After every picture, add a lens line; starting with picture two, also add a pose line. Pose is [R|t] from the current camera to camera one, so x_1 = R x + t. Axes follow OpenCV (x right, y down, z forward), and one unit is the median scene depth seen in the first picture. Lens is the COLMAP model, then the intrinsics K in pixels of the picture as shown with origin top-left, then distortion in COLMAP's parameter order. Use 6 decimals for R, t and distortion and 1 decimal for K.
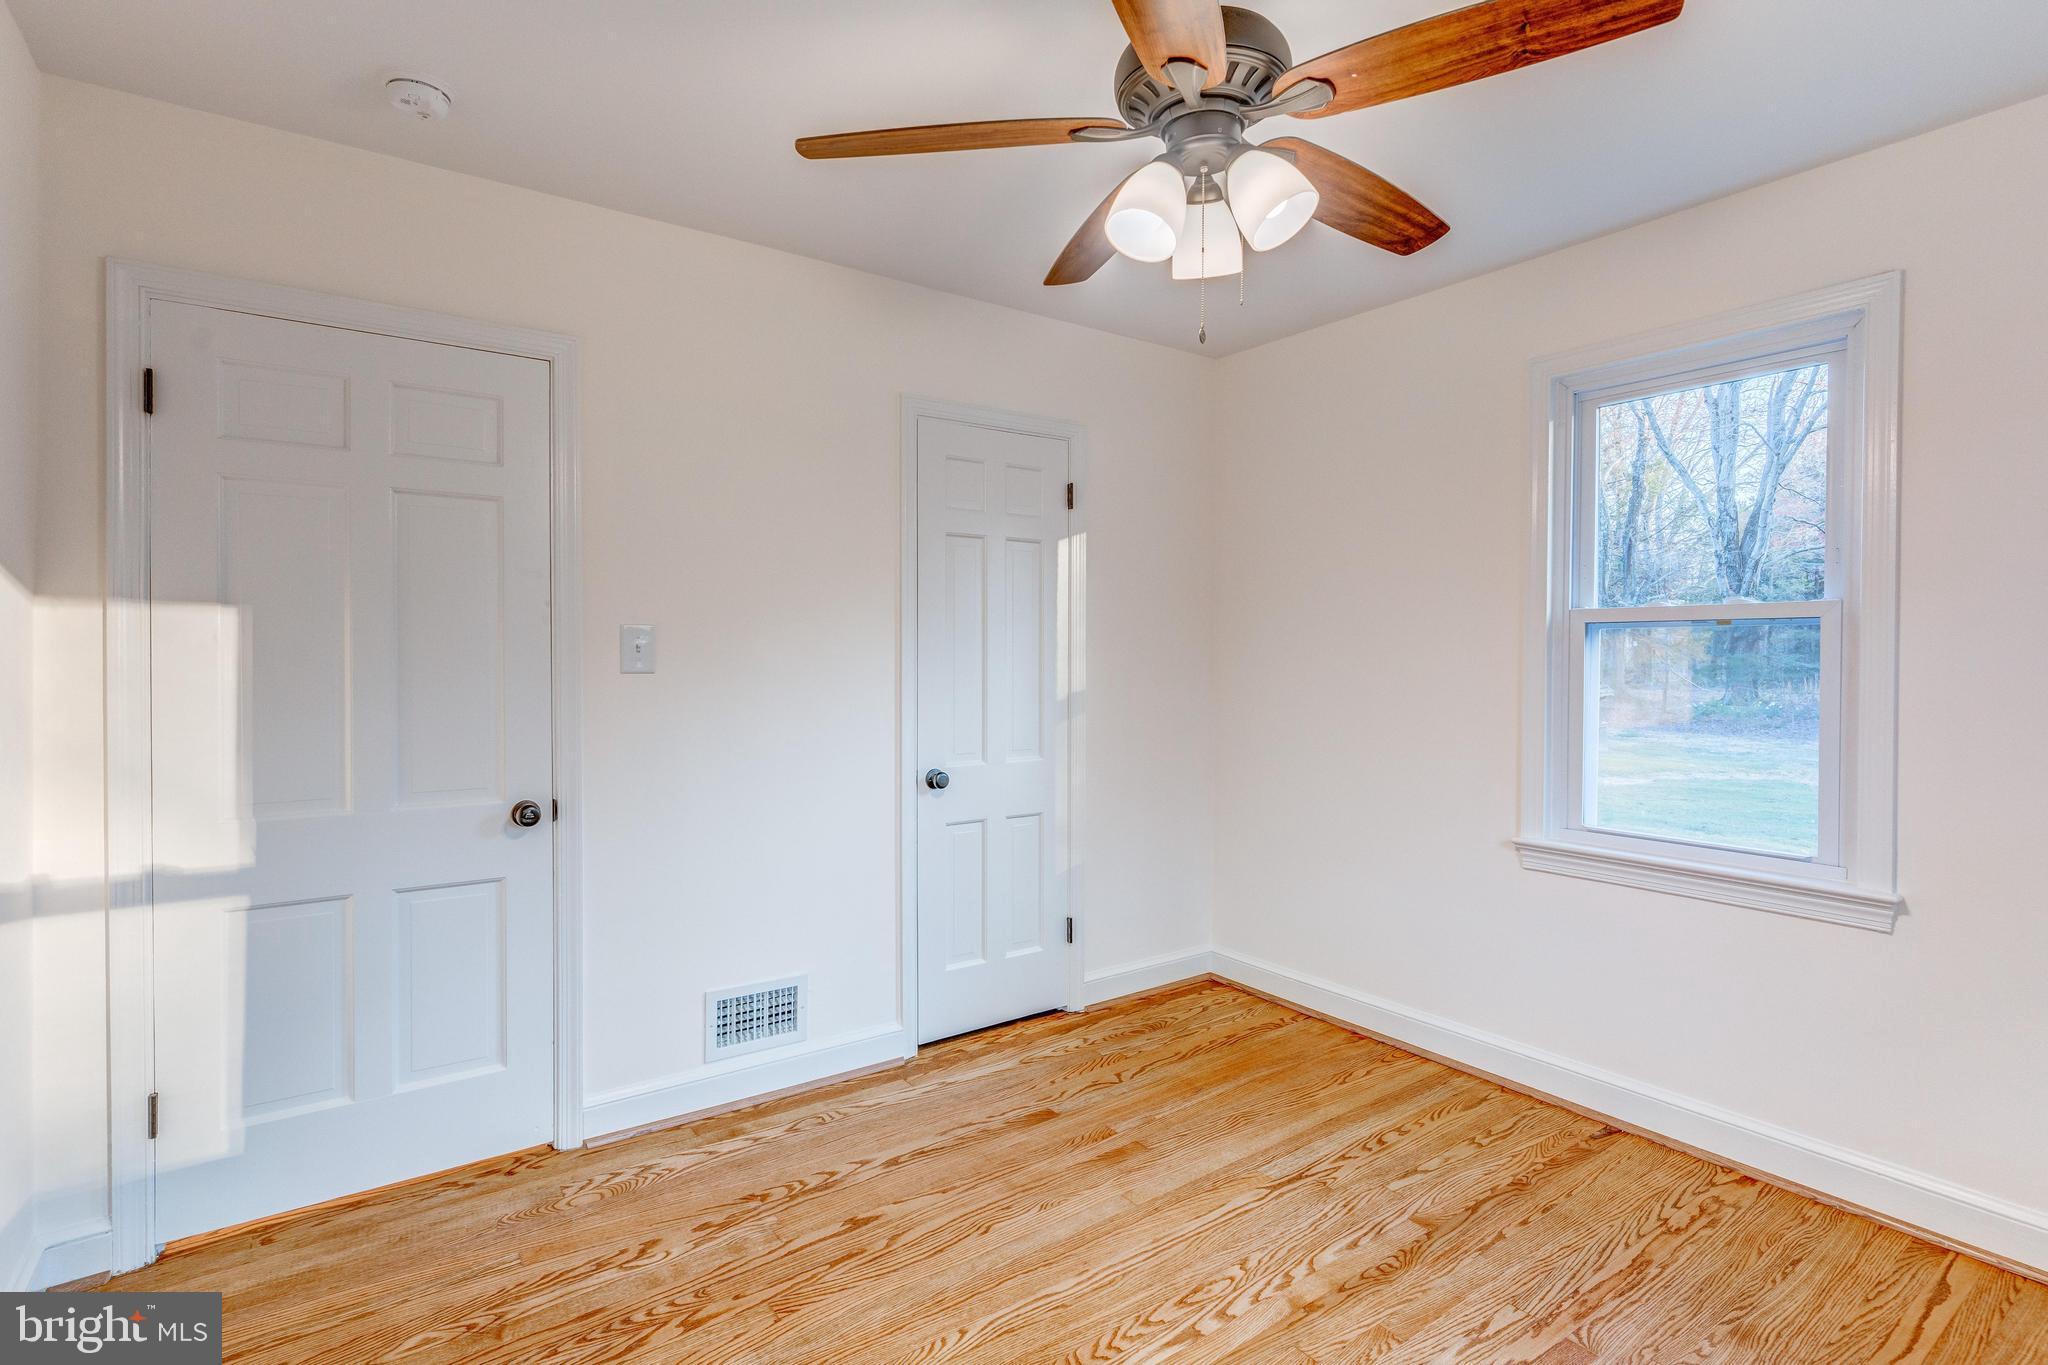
lens RADIAL K [[978.6, 0, 1034.3], [0, 978.6, 677.8], [0, 0, 1]] dist [0.013421, 0.000503]
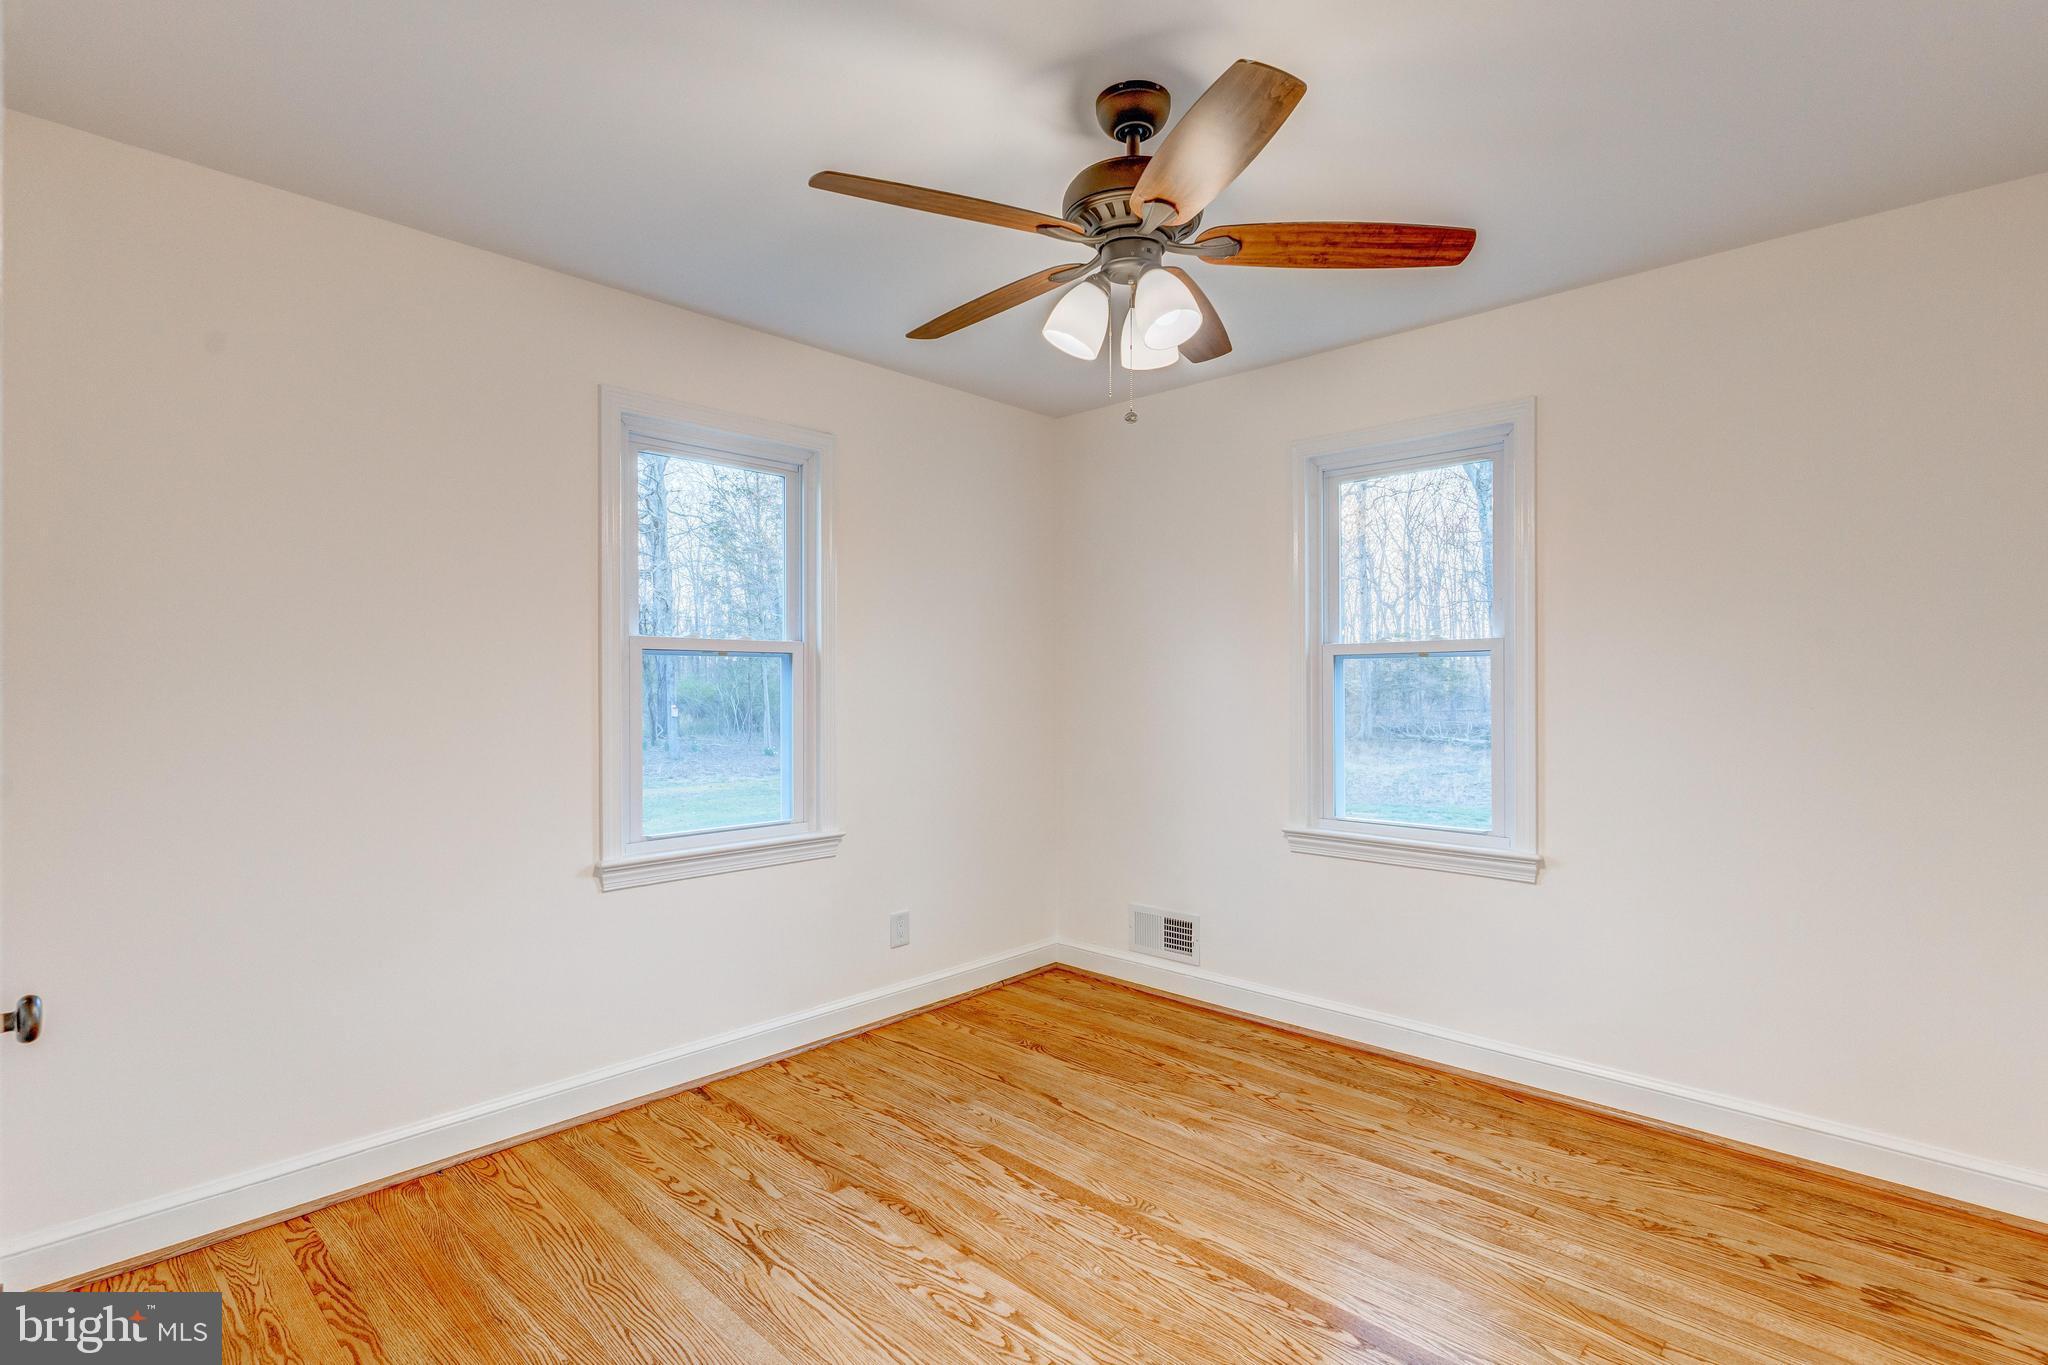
lens RADIAL K [[978.6, 0, 1022.0], [0, 978.6, 687.4], [0, 0, 1]] dist [0.013421, 0.000503]
pose [[-0.188629, 0.002024, 0.982046, -0.676907], [0.019432, 0.999810, 0.001672, -0.011671], [-0.981856, 0.019399, -0.188632, 0.904538]]
